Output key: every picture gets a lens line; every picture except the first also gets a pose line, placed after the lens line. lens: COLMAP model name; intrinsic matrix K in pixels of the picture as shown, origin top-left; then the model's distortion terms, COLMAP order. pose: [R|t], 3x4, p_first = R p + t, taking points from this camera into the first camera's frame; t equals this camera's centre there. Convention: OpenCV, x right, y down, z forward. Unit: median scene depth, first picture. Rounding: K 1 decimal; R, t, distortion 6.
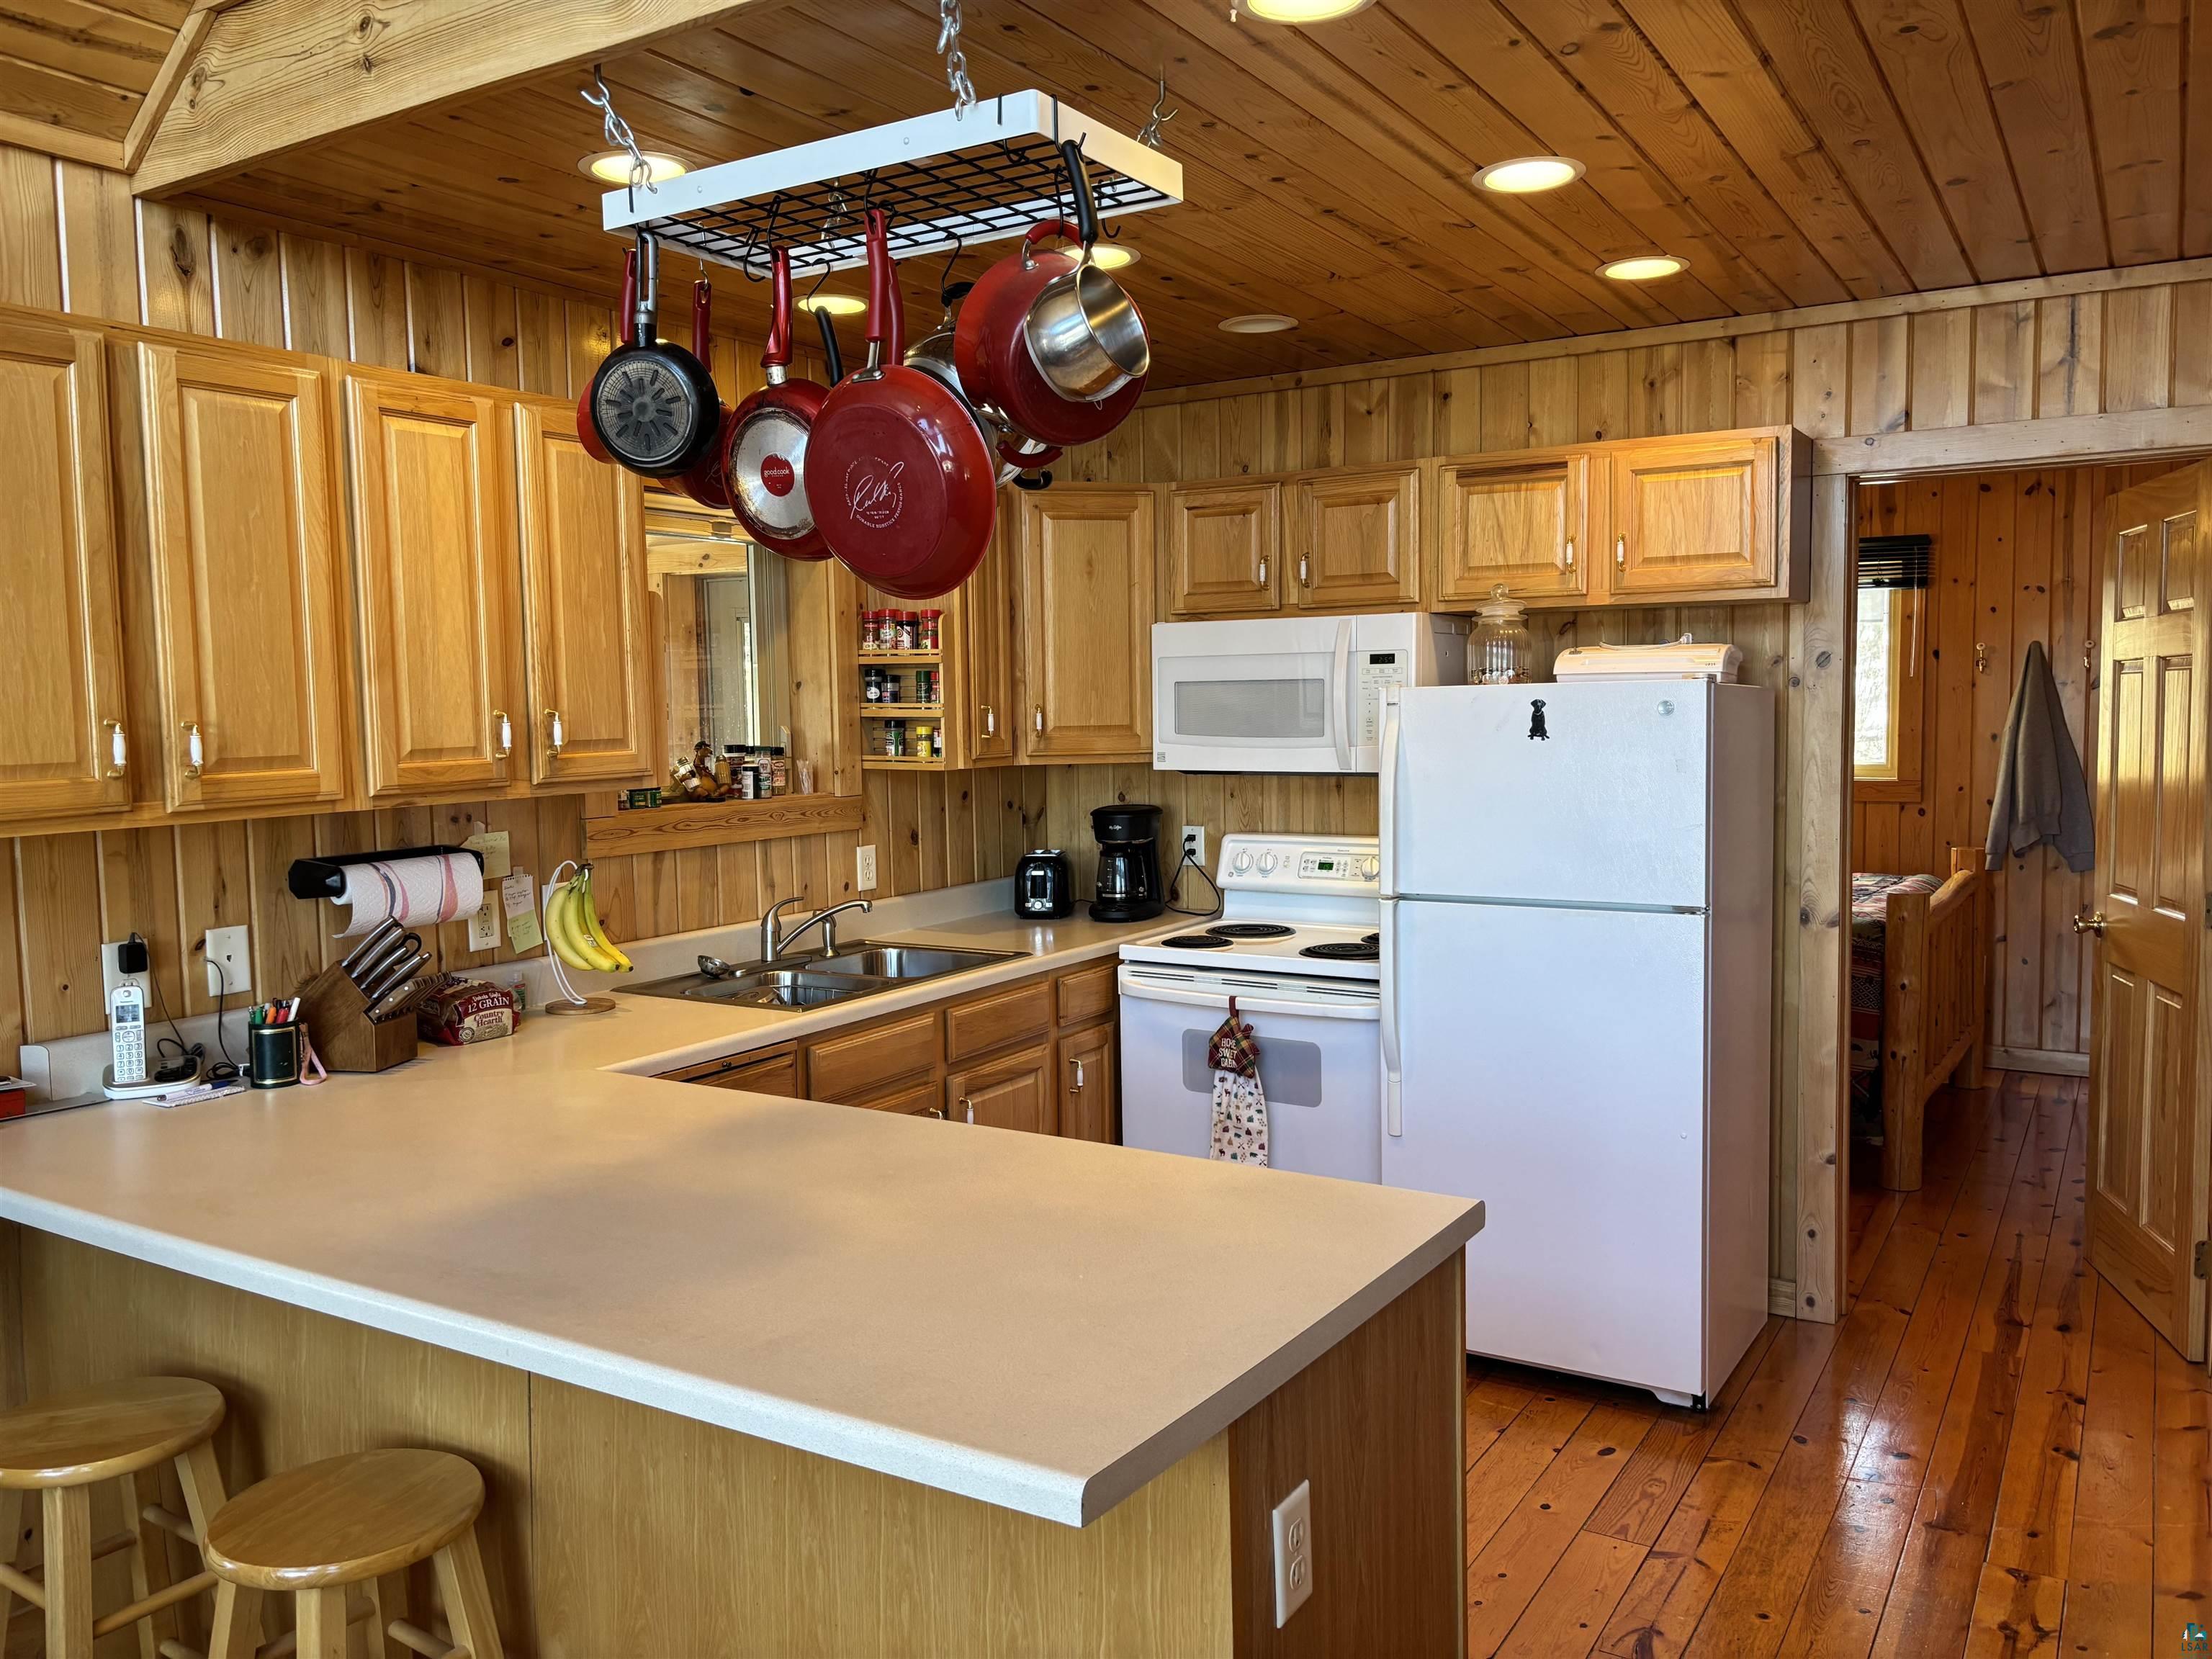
lens RADIAL K [[1676.8, 0, 1103.5], [0, 1676.8, 812.5], [0, 0, 1]] dist [0.055659, -0.066092]
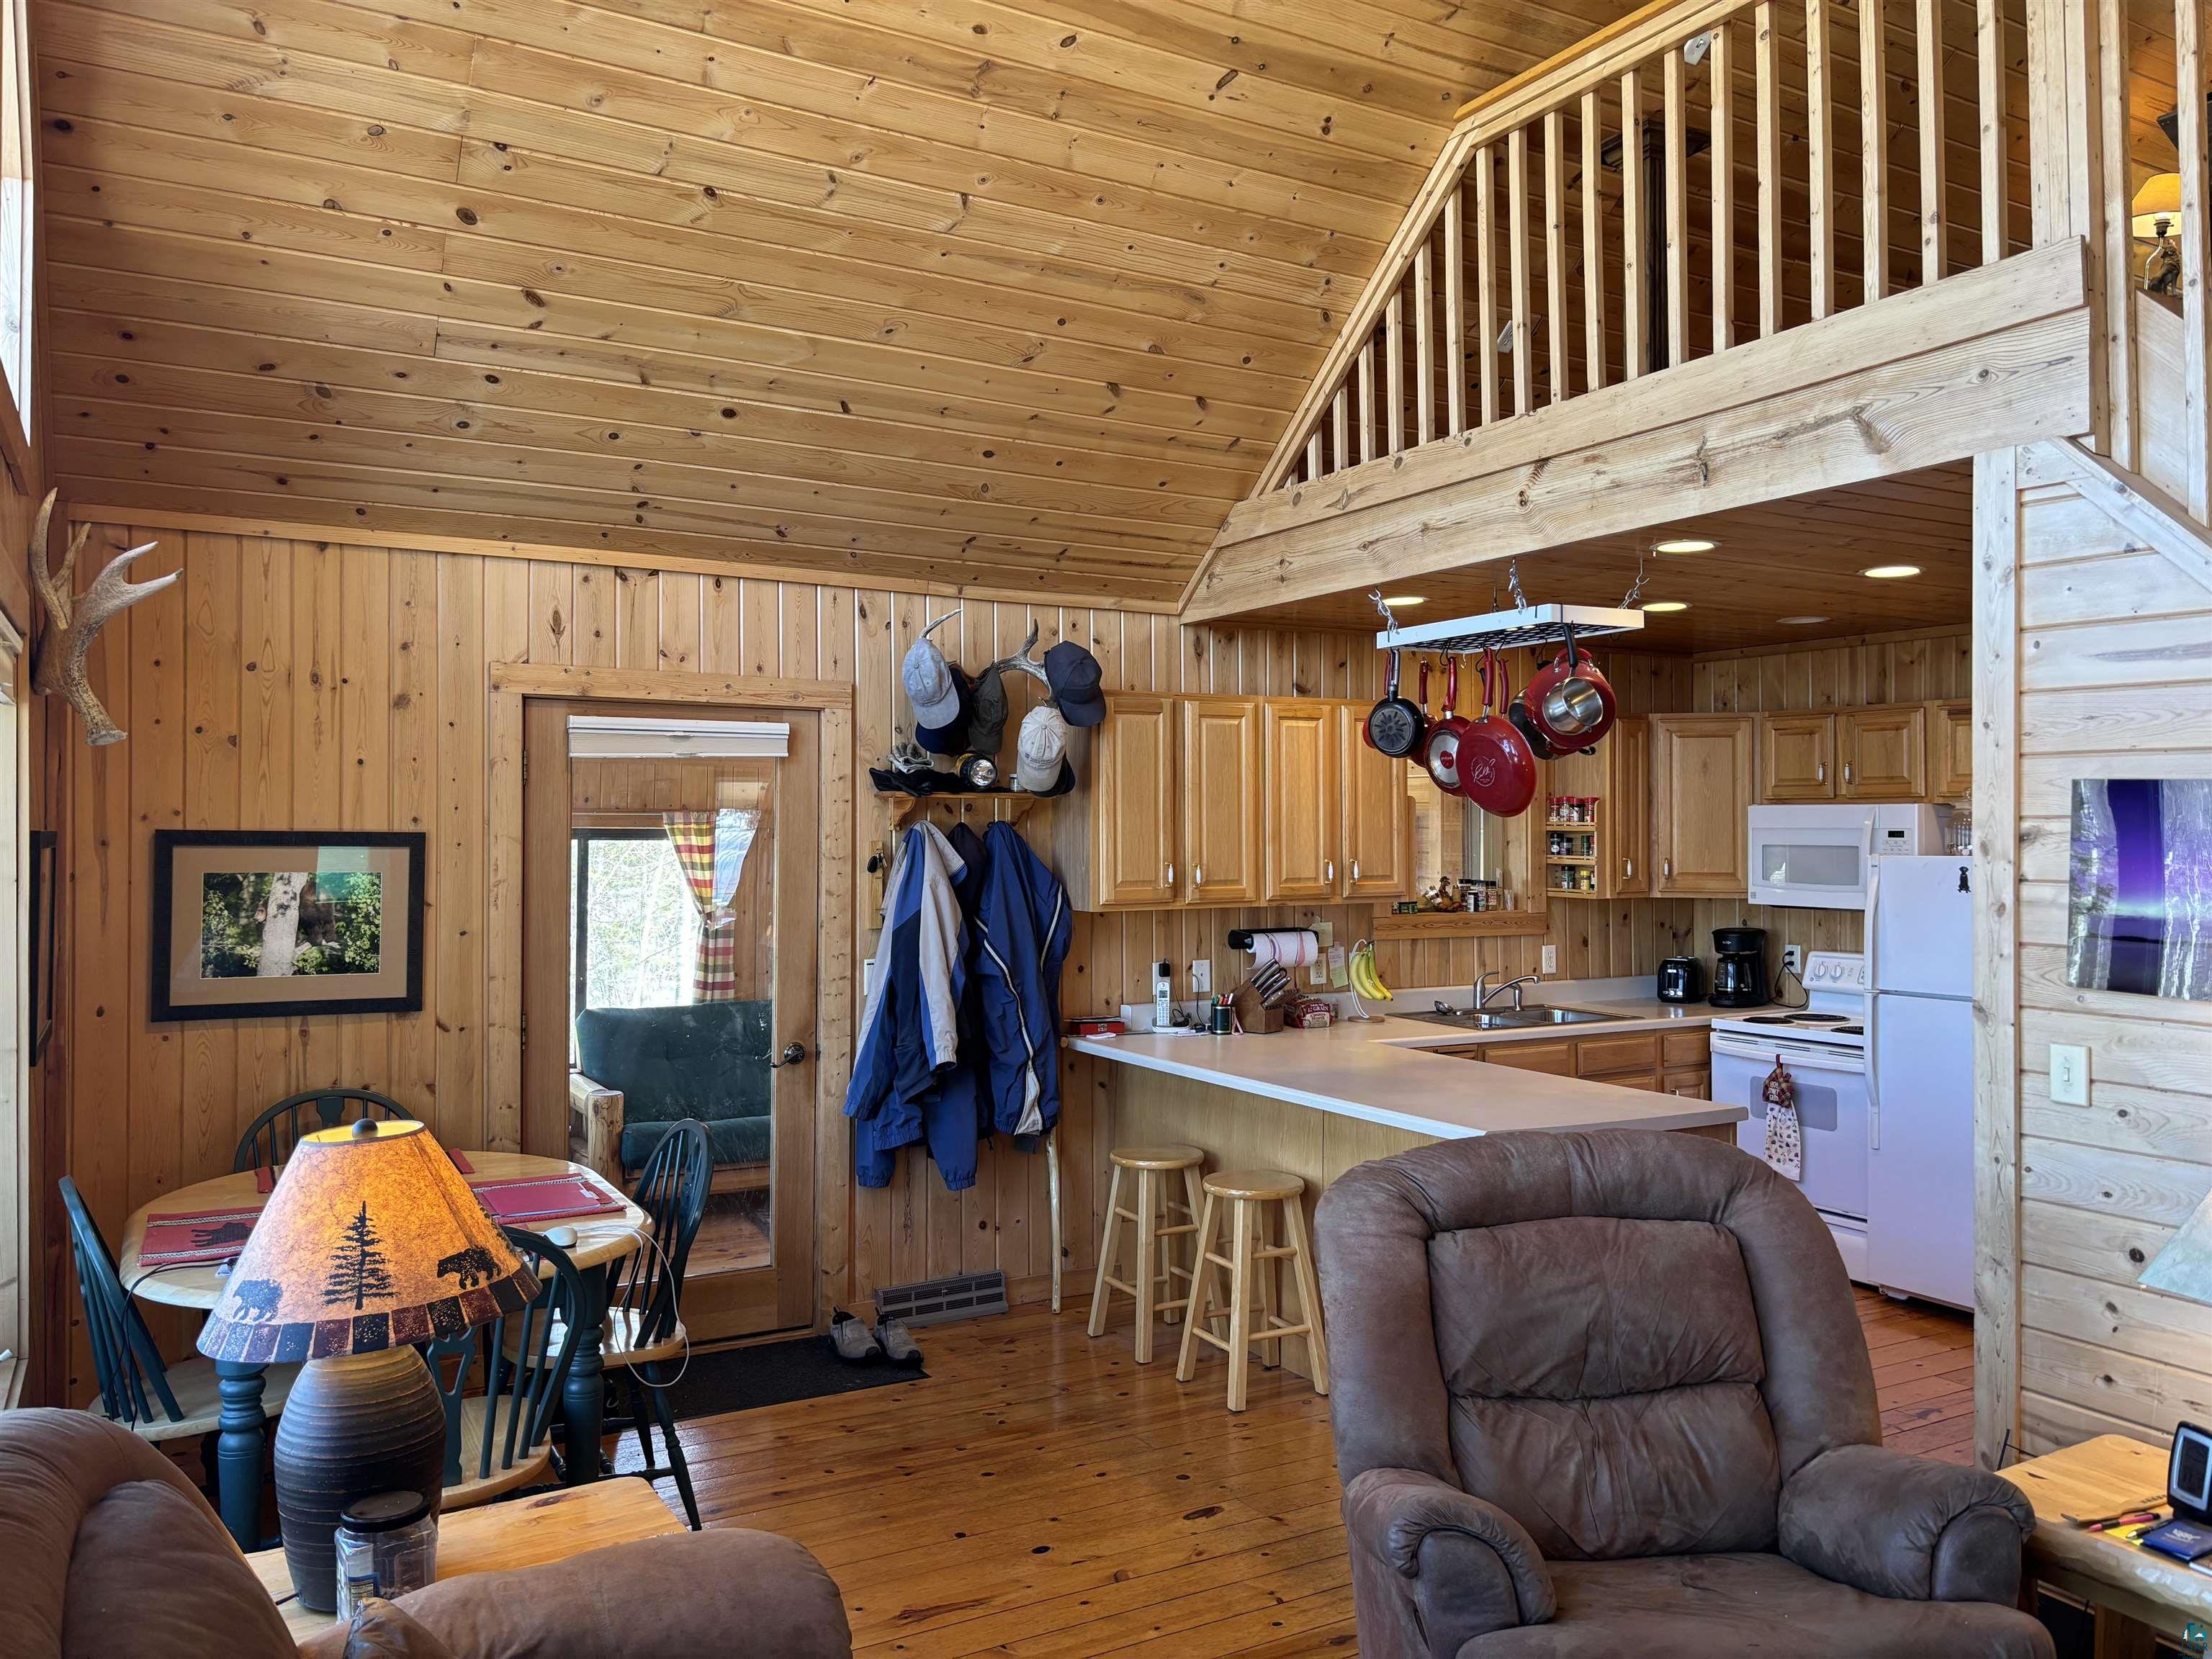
lens RADIAL K [[1676.8, 0, 1114.6], [0, 1676.8, 806.5], [0, 0, 1]] dist [0.055659, -0.066092]
pose [[0.882832, 0.010705, -0.469566, 0.319688], [-0.046685, 0.996790, -0.065047, 0.016182], [0.467362, 0.079347, 0.880498, -0.792724]]
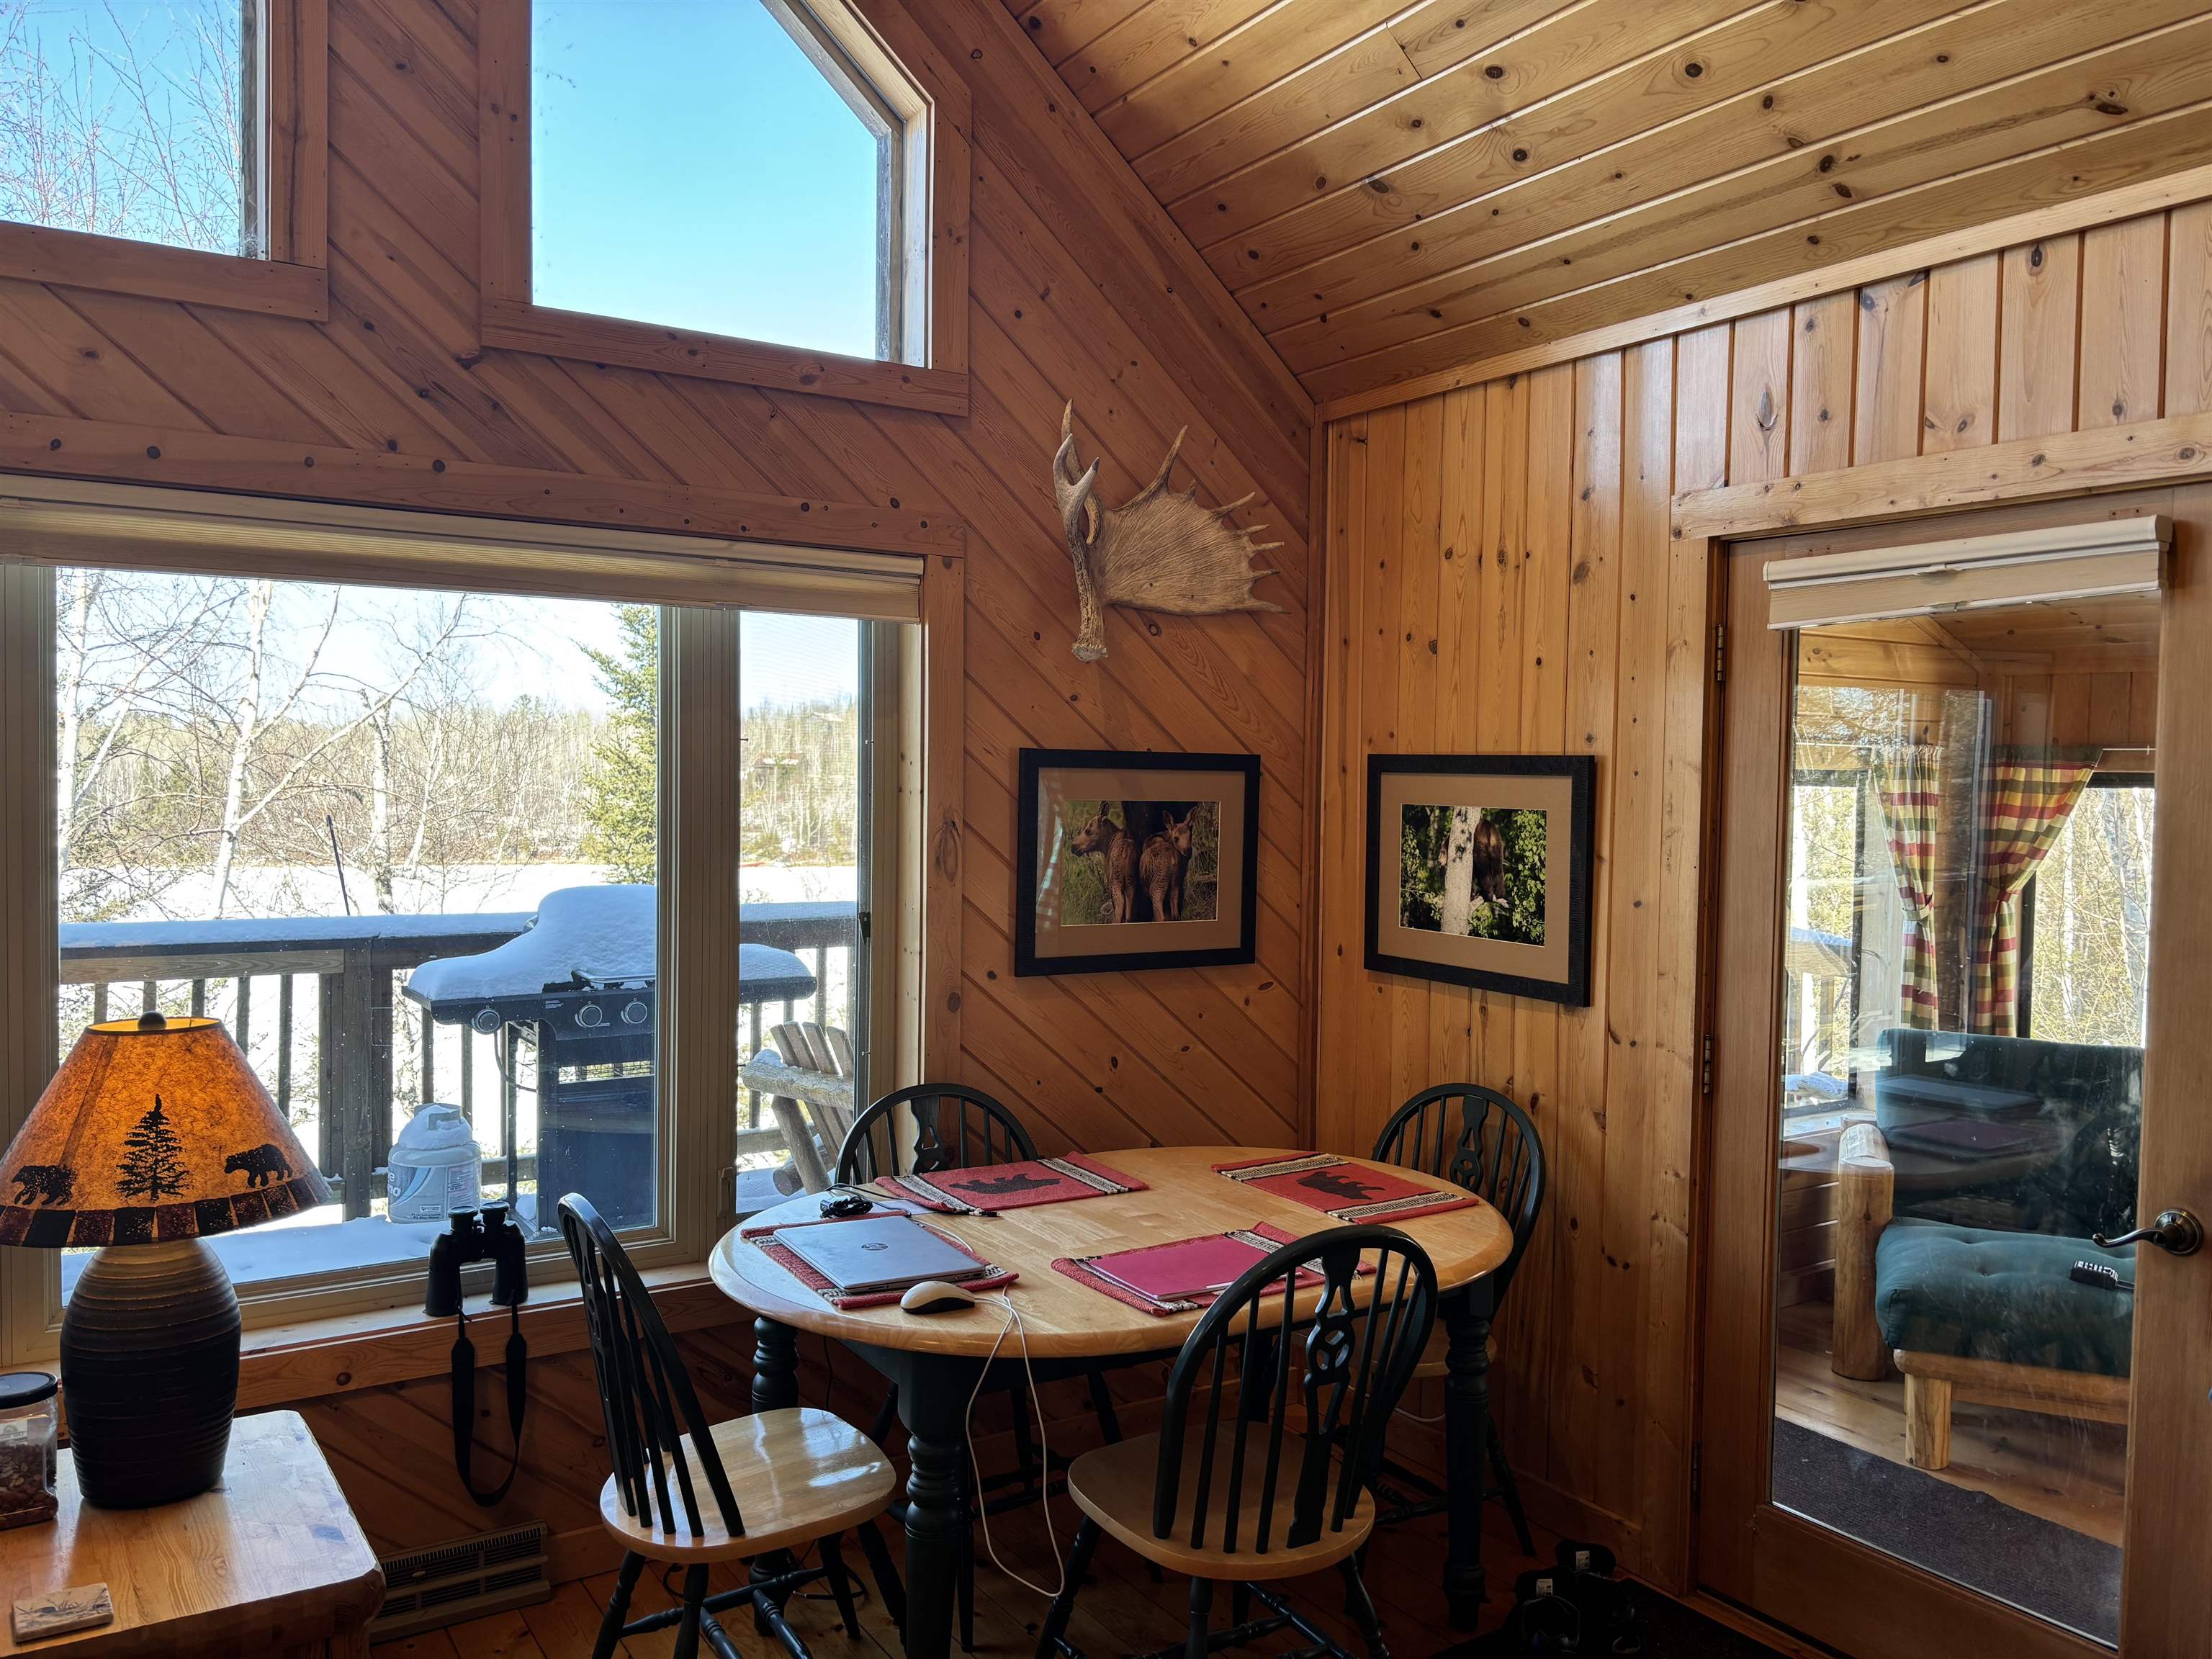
lens RADIAL K [[1676.8, 0, 1116.1], [0, 1676.8, 846.5], [0, 0, 1]] dist [0.055659, -0.066092]
pose [[-0.421687, 0.045453, -0.905602, 0.165483], [-0.069603, 0.994173, 0.082308, -0.037974], [0.904066, 0.097740, -0.416066, 0.382608]]
